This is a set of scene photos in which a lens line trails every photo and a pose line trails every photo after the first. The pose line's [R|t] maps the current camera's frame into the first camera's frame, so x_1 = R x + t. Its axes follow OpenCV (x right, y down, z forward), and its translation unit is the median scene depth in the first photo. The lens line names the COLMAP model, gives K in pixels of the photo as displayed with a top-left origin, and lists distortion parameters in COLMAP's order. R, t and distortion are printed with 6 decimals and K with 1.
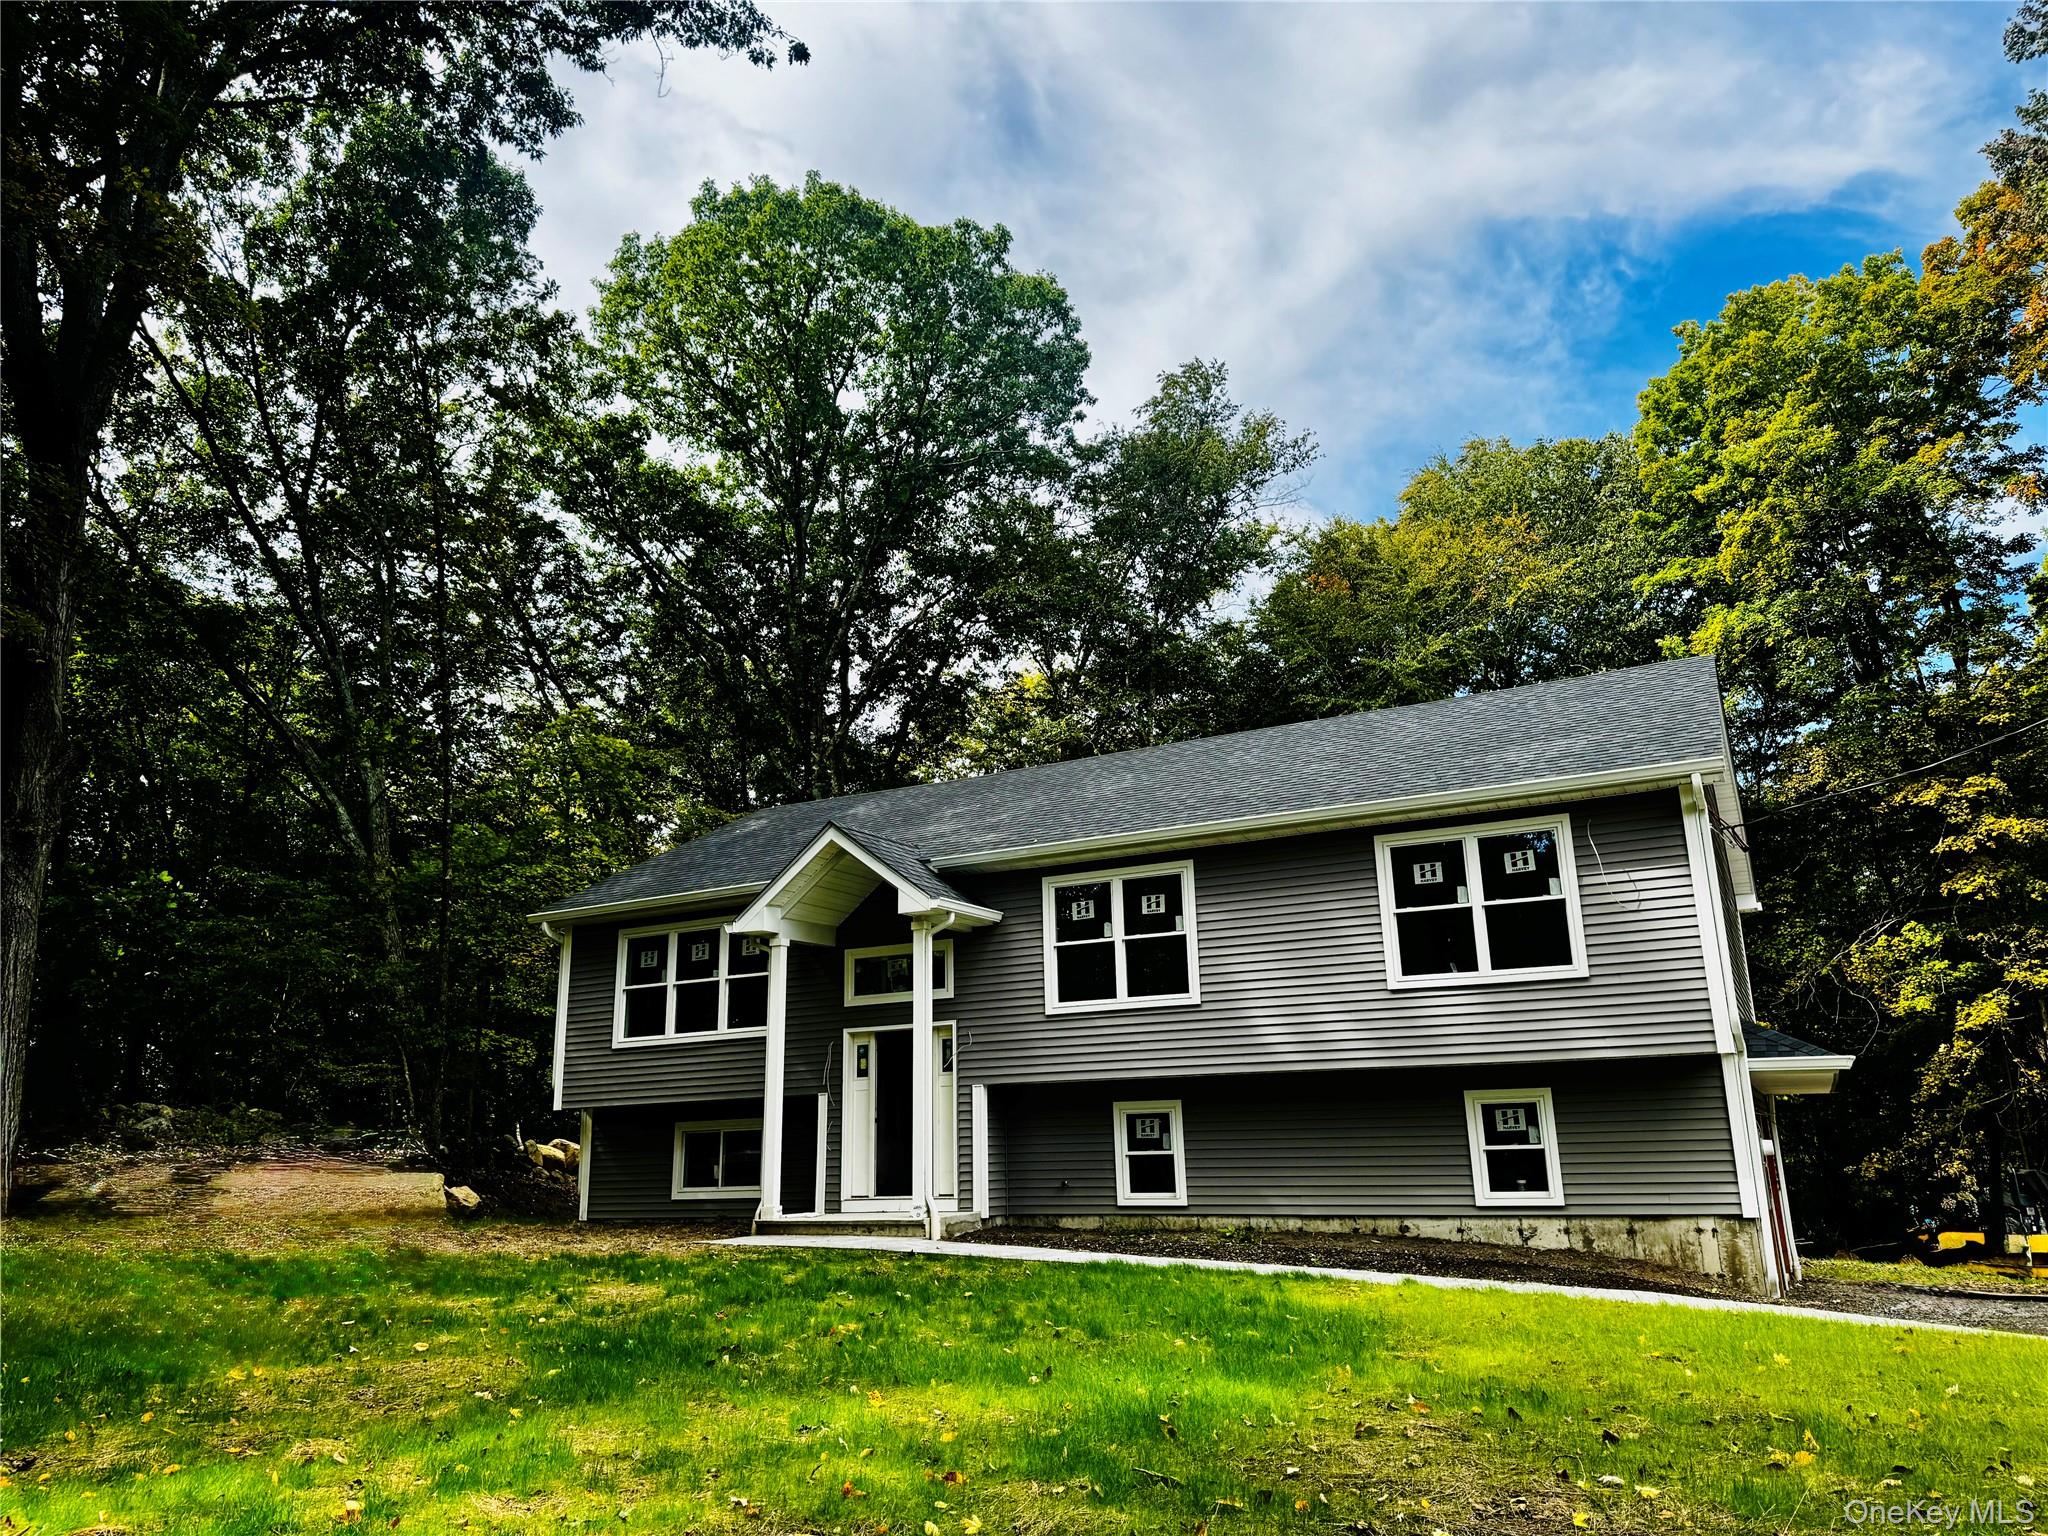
lens RADIAL K [[1460.8, 0, 1009.7], [0, 1460.8, 761.0], [0, 0, 1]] dist [0.122534, -0.182607]
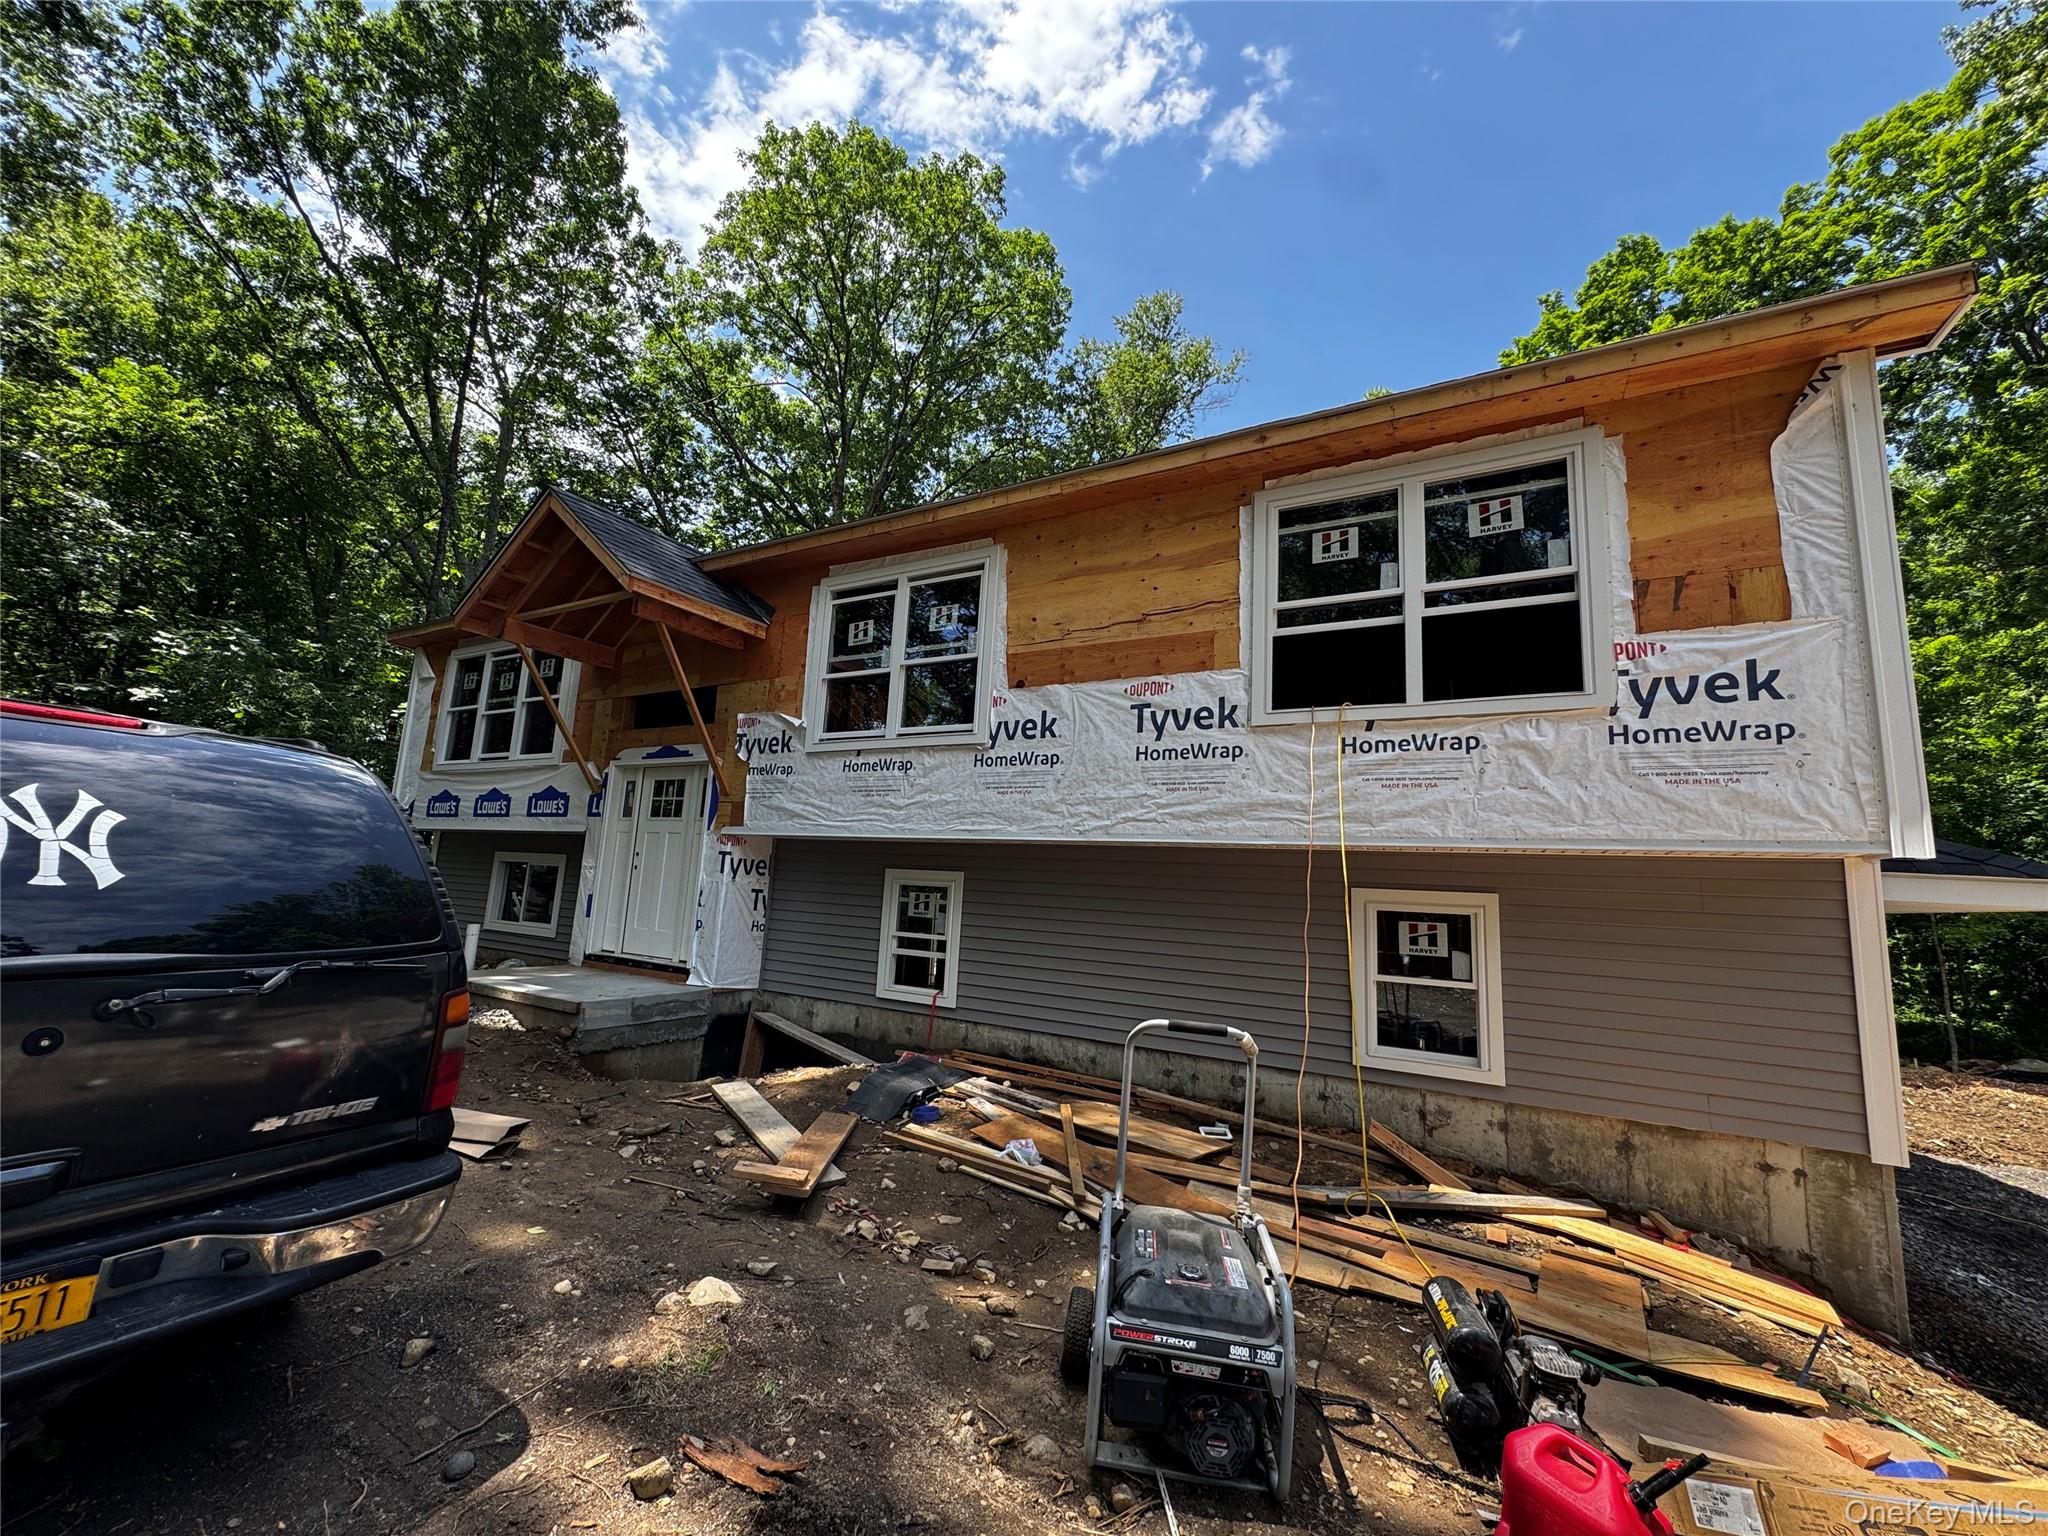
lens RADIAL K [[808.0, 0, 1024.0], [0, 808.0, 768.0], [0, 0, 1]] dist [-0.002460, 0.000033]
pose [[0.996895, 0.071200, -0.033621, 0.158575], [-0.066985, 0.991316, 0.113166, 0.129046], [0.041387, -0.110562, 0.993007, 0.599053]]
